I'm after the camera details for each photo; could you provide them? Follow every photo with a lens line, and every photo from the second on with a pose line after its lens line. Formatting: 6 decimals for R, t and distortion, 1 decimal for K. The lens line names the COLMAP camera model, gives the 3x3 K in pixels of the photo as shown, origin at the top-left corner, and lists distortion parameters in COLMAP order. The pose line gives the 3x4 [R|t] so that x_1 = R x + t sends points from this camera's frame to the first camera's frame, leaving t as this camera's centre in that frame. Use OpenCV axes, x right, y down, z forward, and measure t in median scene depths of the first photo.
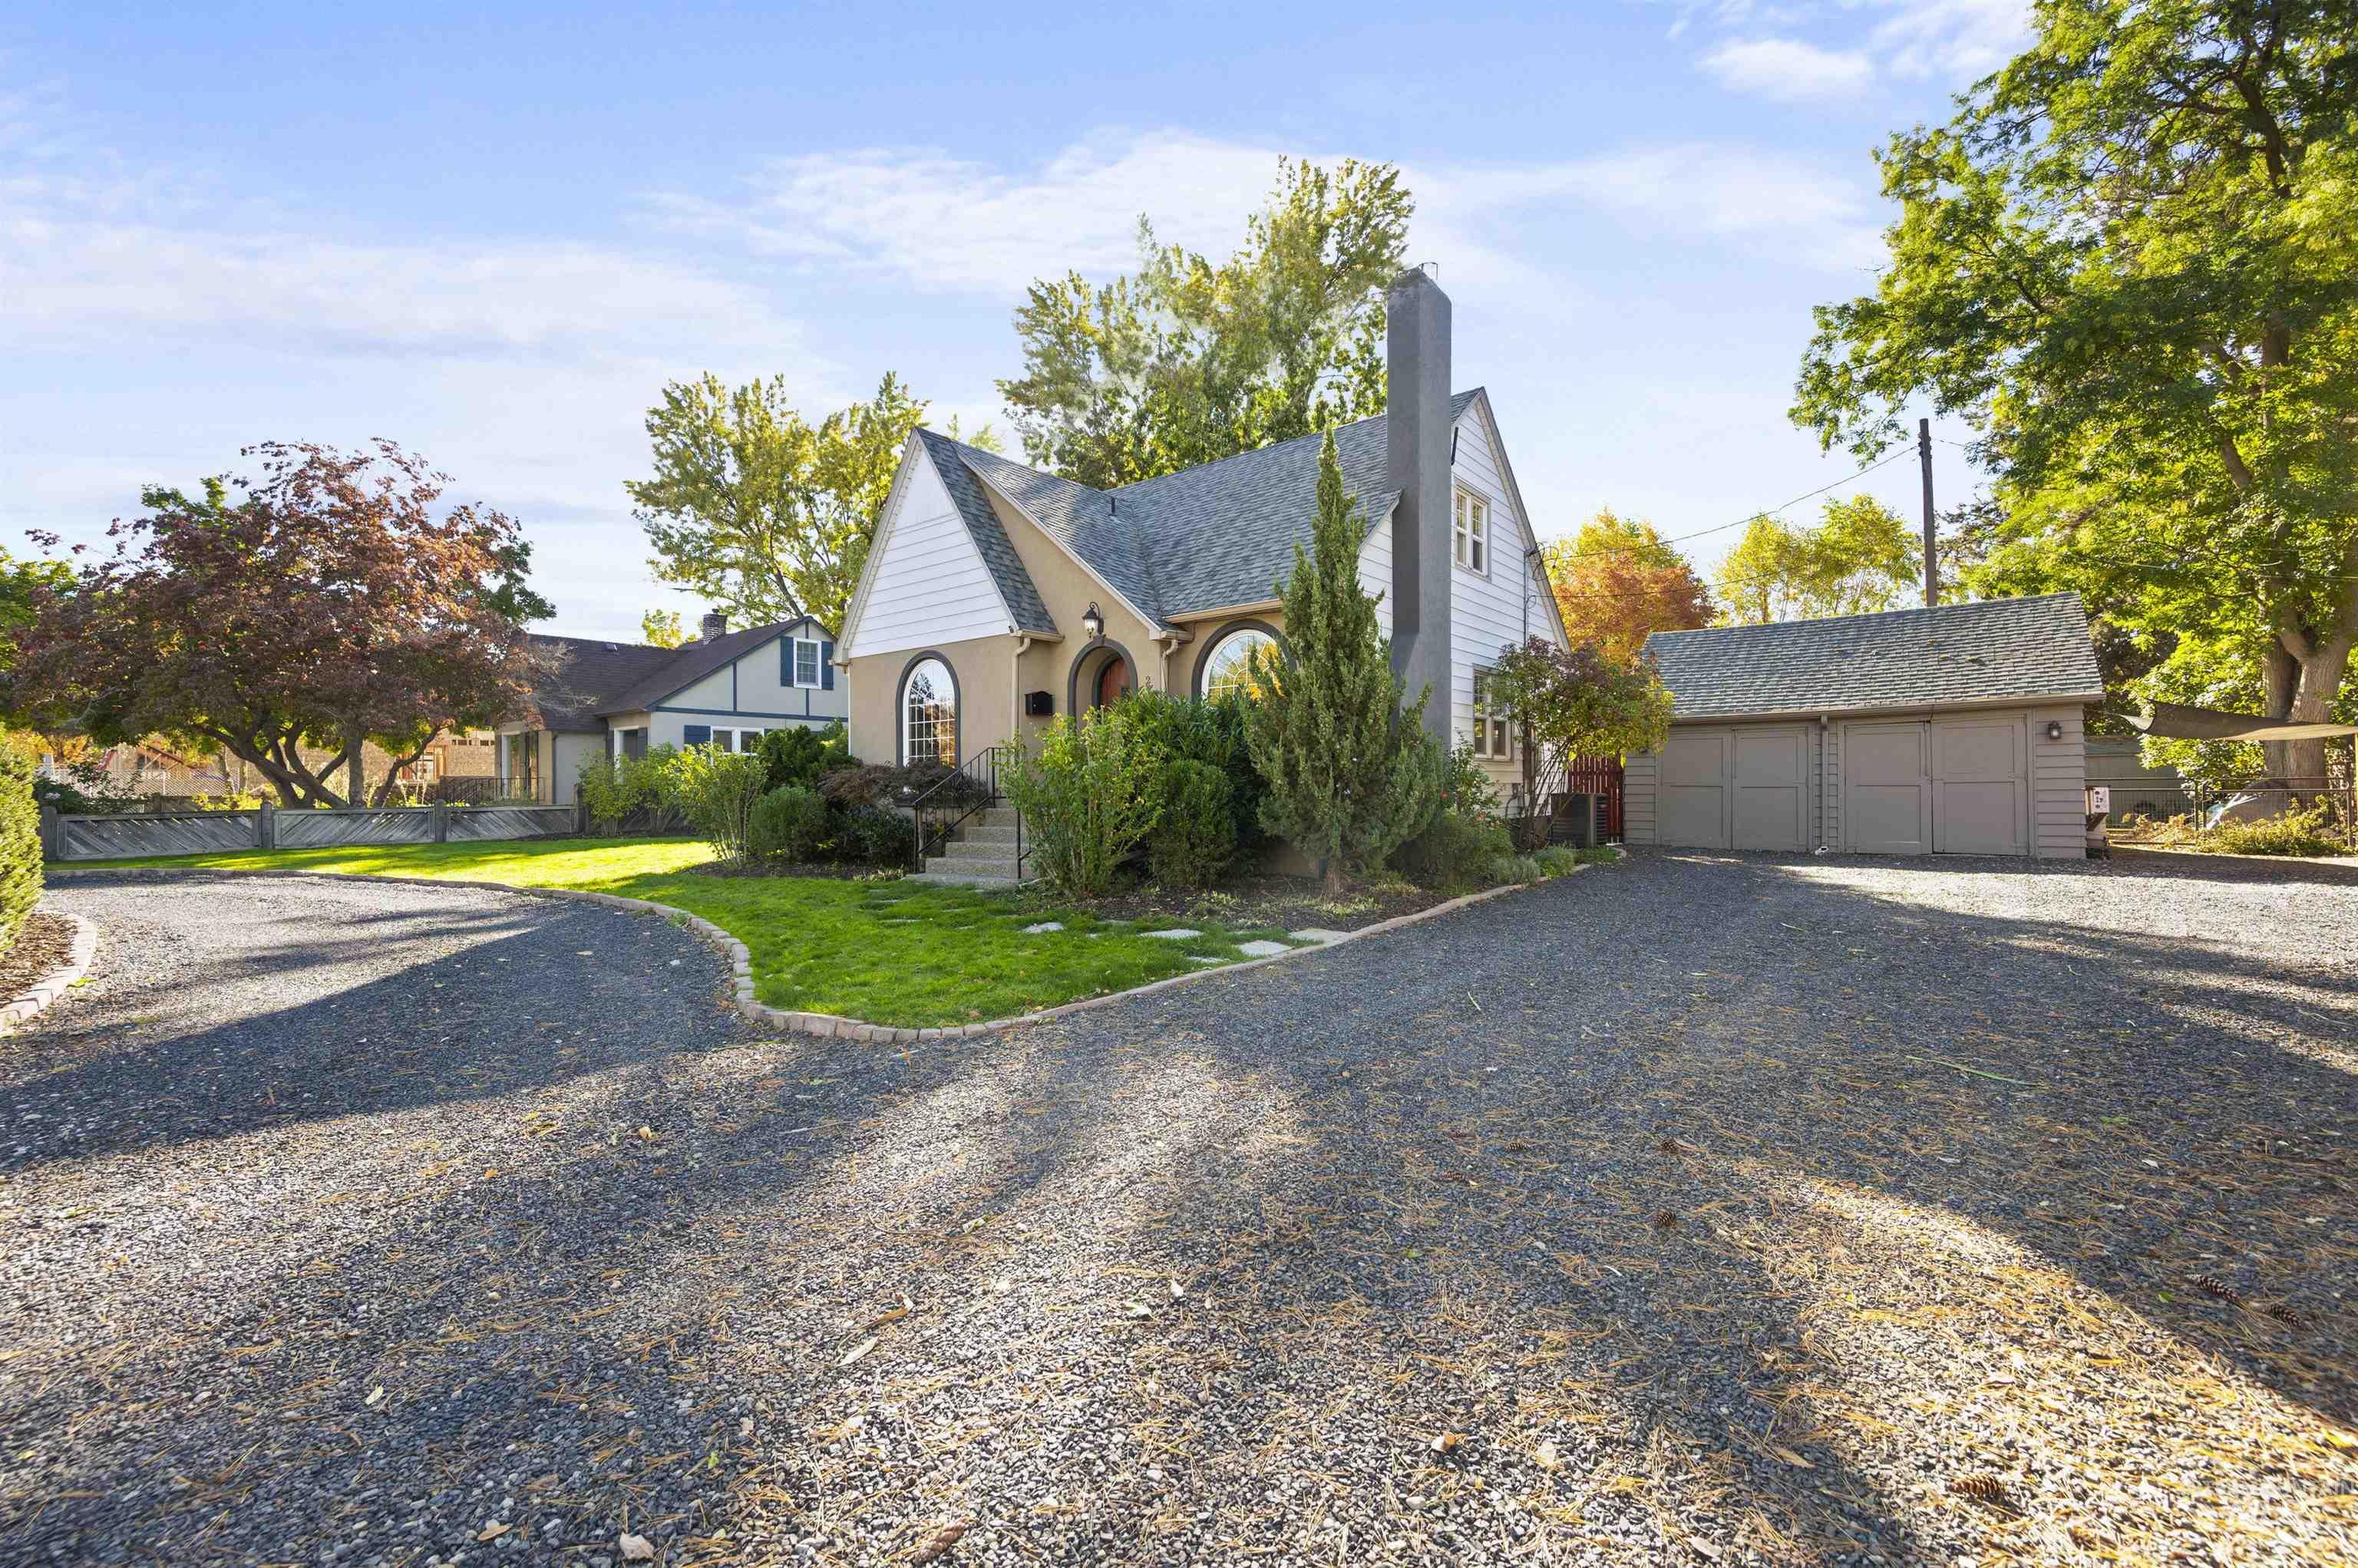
lens RADIAL K [[925.0, 0, 1179.0], [0, 925.0, 784.0], [0, 0, 1]] dist [-0.001589, -0.000366]
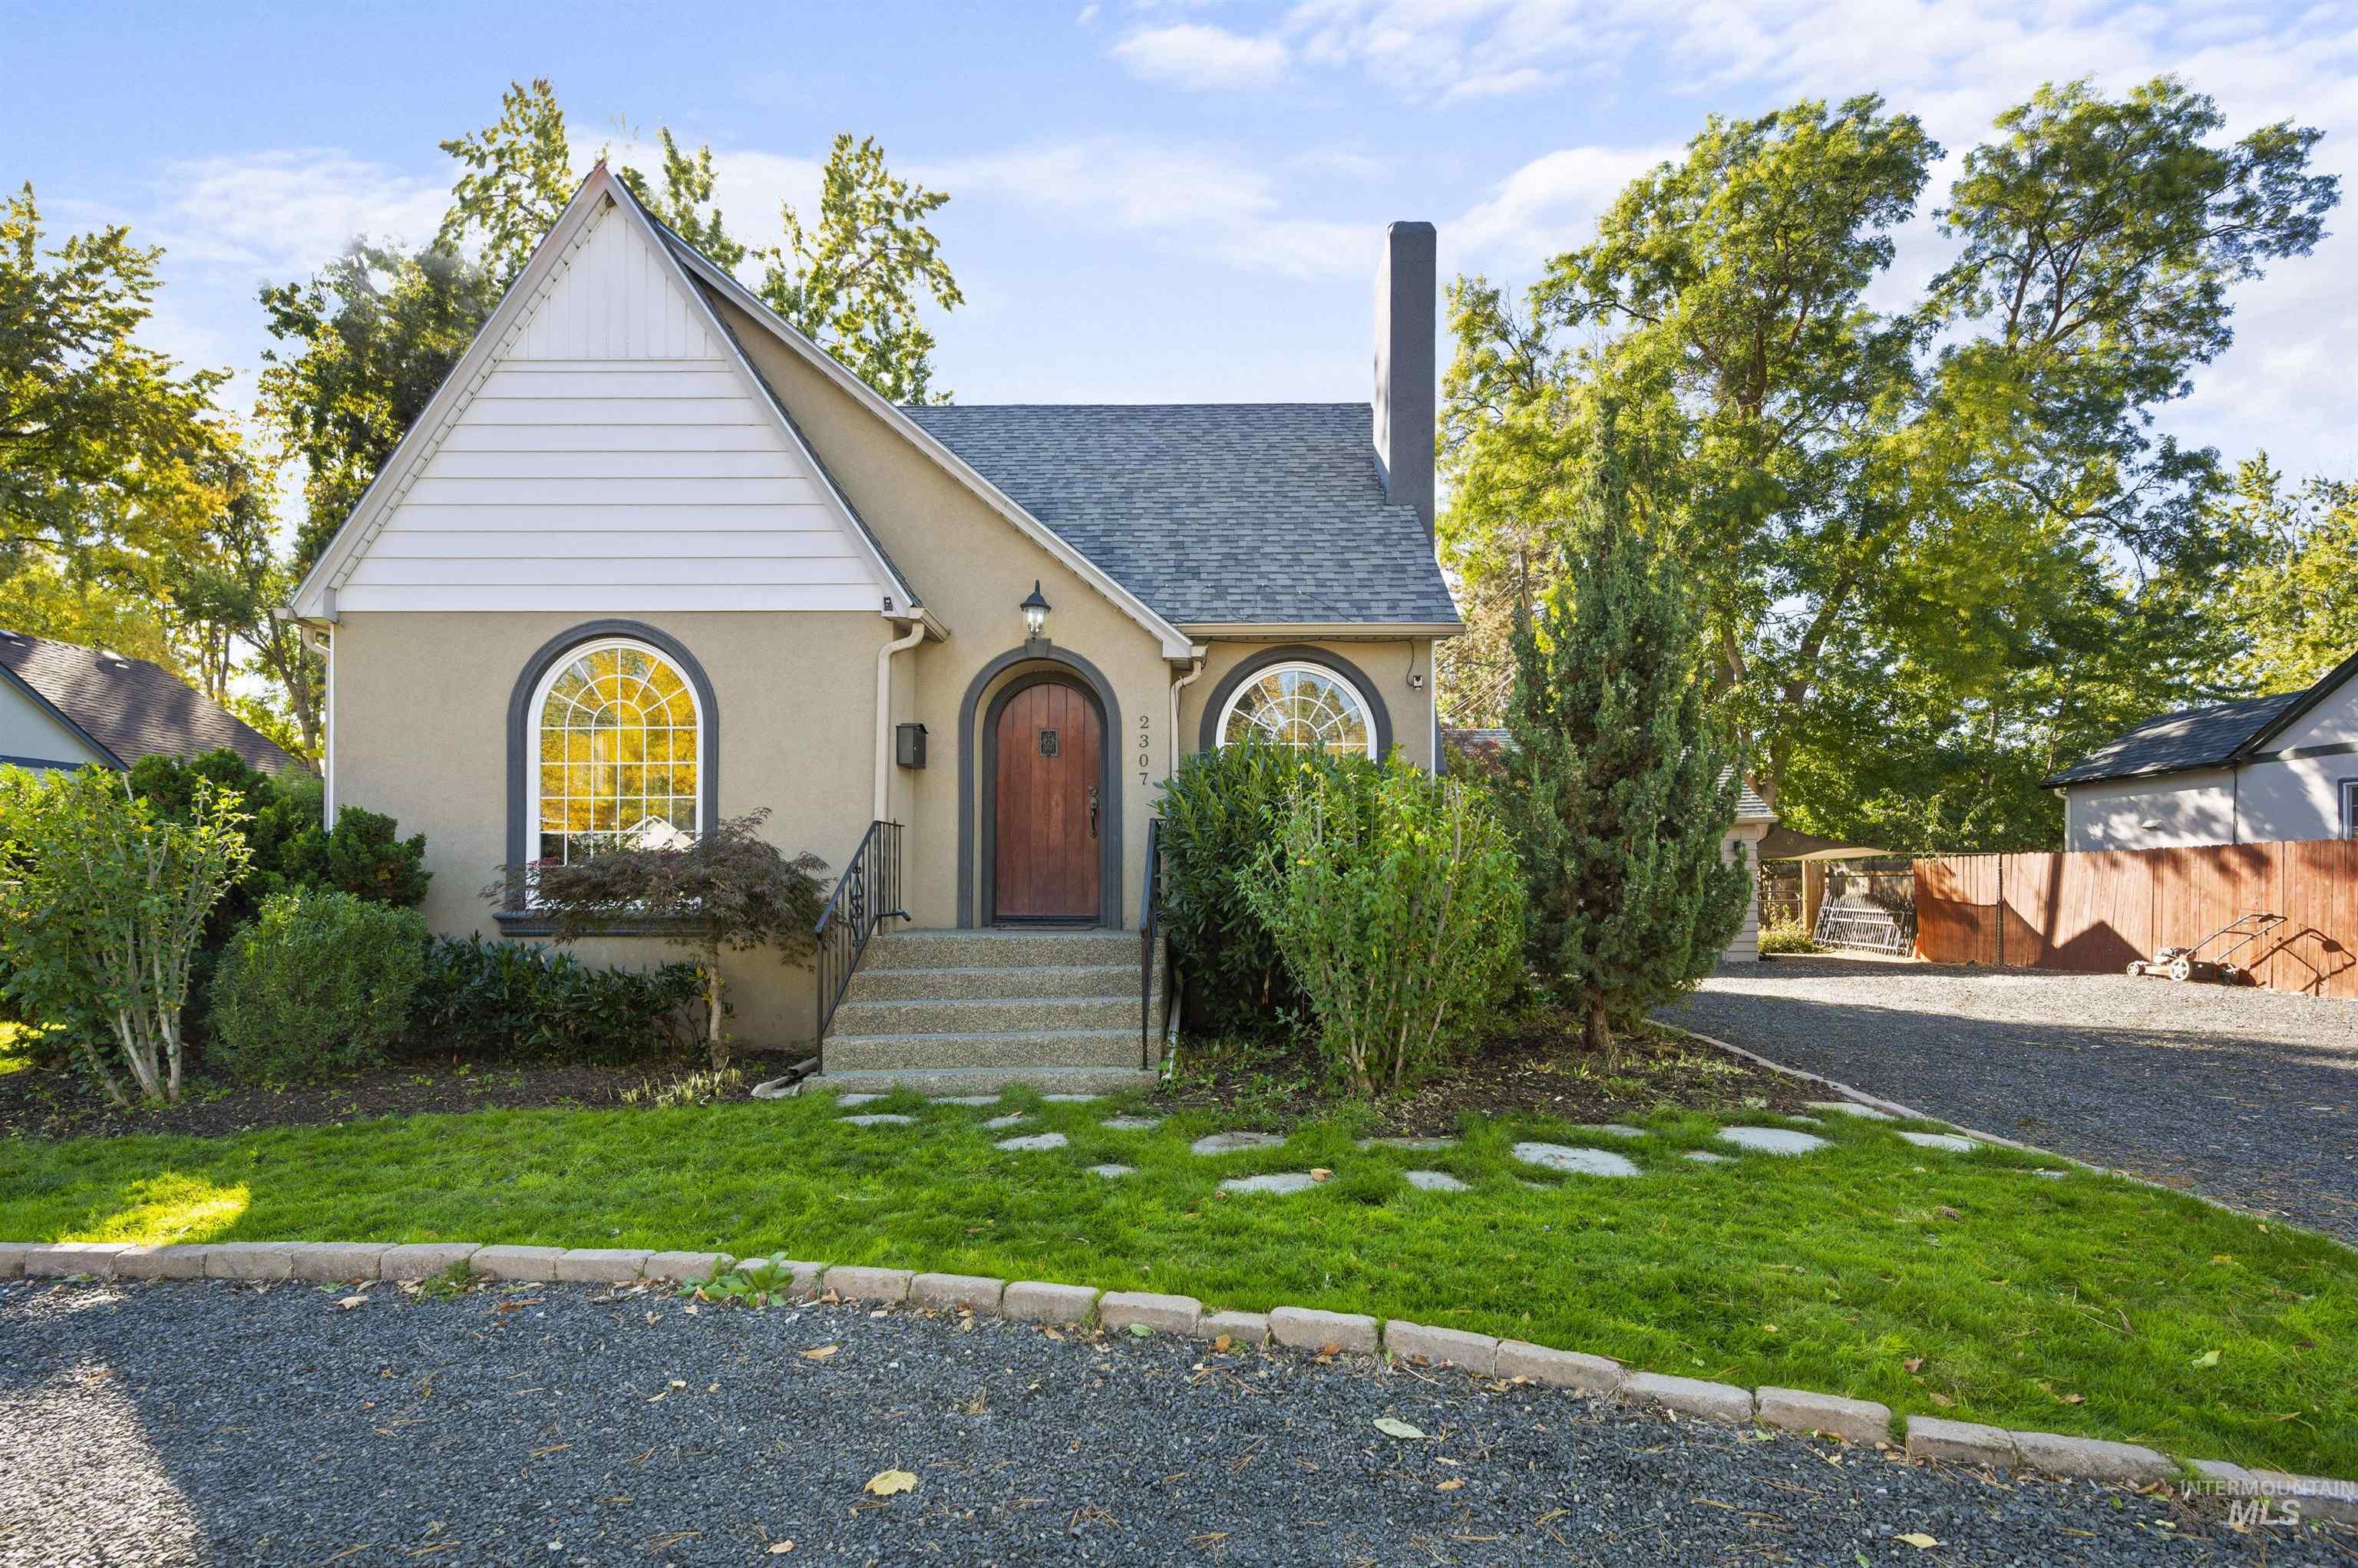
lens RADIAL K [[1107.9, 0, 1180.0], [0, 1107.9, 890.6], [0, 0, 1]] dist [-0.011990, 0.005770]
pose [[0.782020, 0.005344, 0.623231, -0.381719], [-0.003170, 0.999984, -0.004597, 0.001784], [-0.623245, 0.001619, 0.782025, 0.332871]]
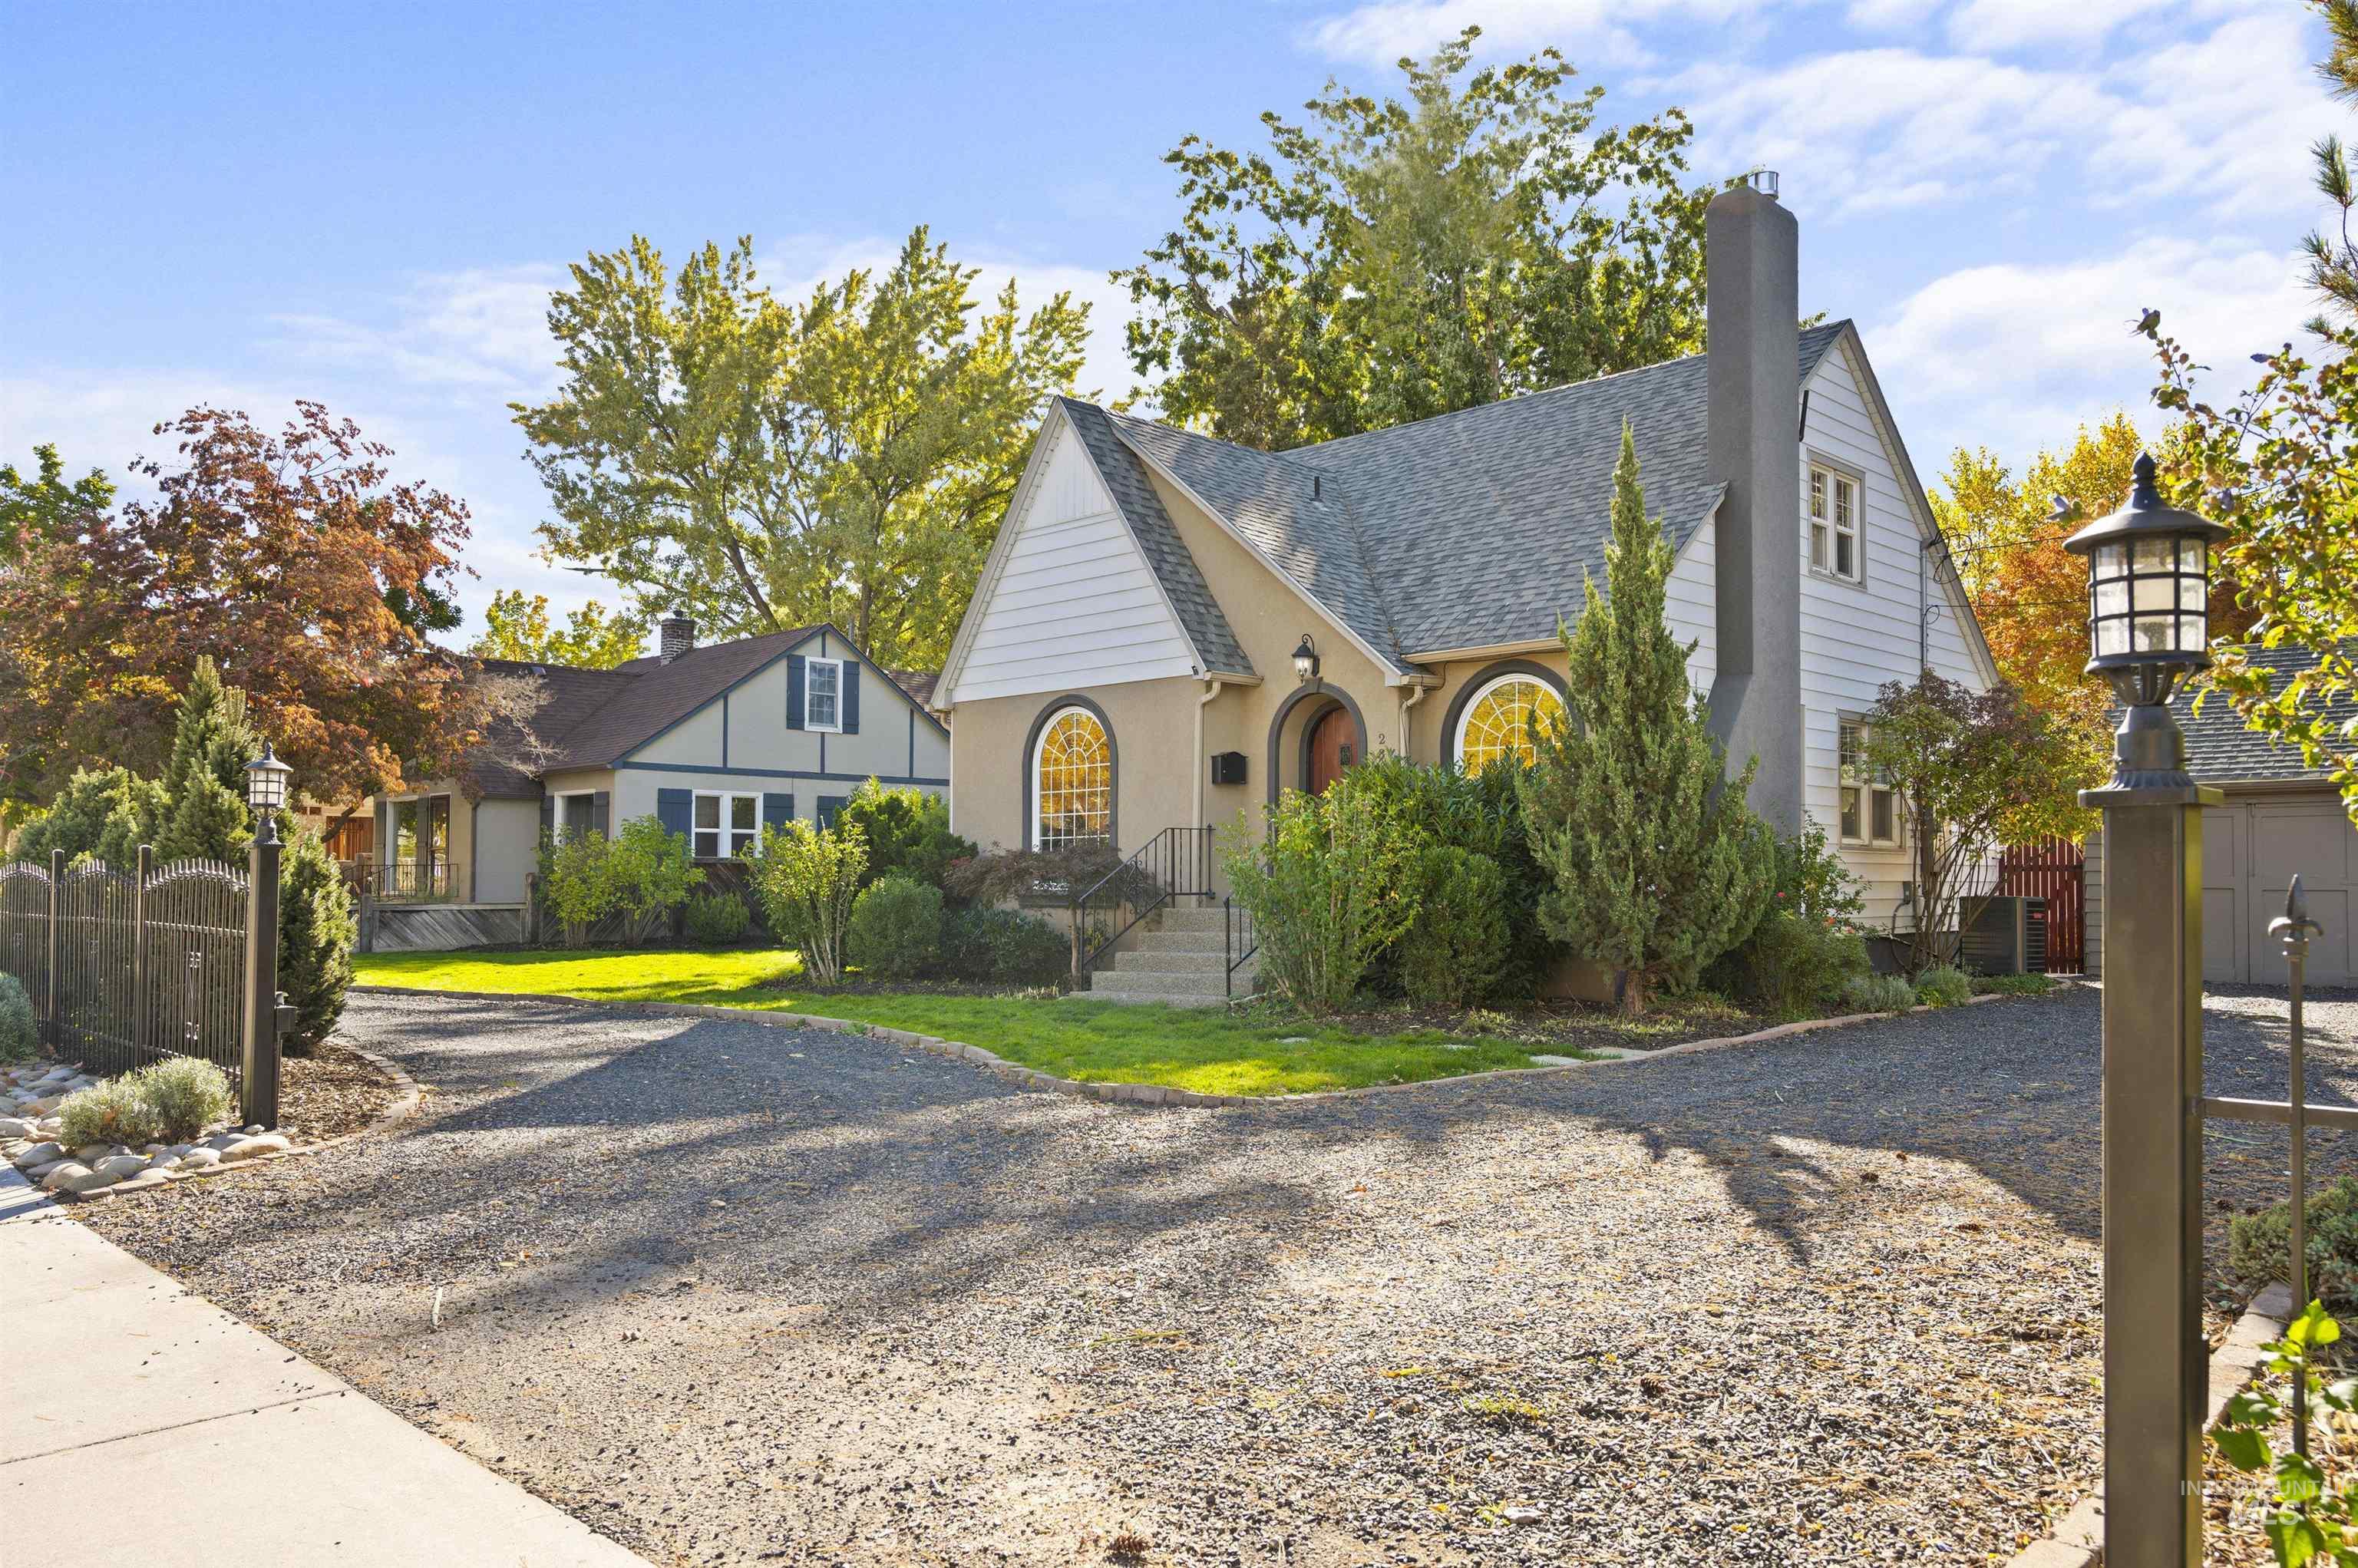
lens RADIAL K [[1675.3, 0, 1175.3], [0, 1675.3, 831.2], [0, 0, 1]] dist [-0.002293, 0.003907]
pose [[0.994758, 0.004216, -0.102171, -0.049326], [-0.007370, 0.999507, -0.030509, 0.004162], [0.101992, 0.031102, 0.994299, -0.298040]]
